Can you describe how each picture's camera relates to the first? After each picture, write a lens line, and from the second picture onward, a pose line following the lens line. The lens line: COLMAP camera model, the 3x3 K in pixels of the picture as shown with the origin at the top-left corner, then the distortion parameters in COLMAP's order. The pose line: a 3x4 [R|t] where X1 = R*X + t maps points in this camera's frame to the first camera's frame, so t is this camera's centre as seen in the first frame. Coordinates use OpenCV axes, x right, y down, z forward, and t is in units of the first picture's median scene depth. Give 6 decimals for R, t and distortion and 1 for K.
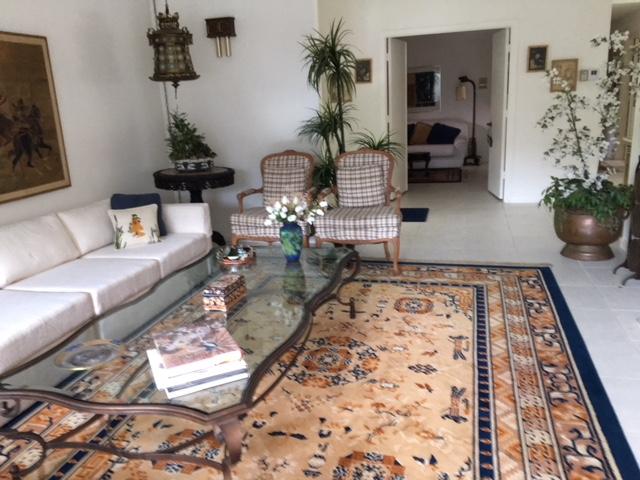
lens RADIAL K [[534.0, 0, 320.0], [0, 534.0, 240.0], [0, 0, 1]] dist [0.095325, -0.152988]
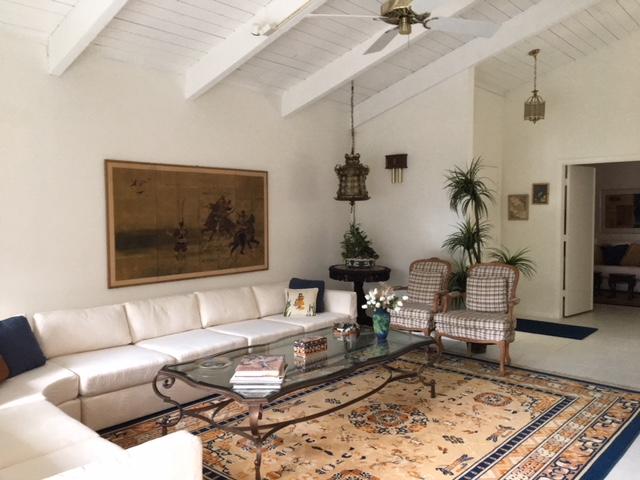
lens RADIAL K [[534.0, 0, 320.0], [0, 534.0, 240.0], [0, 0, 1]] dist [0.095325, -0.152988]
pose [[0.889472, 0.068935, -0.451761, 0.309738], [-0.153871, 0.976012, -0.154025, 0.022279], [0.430306, 0.206514, 0.878743, -0.215028]]
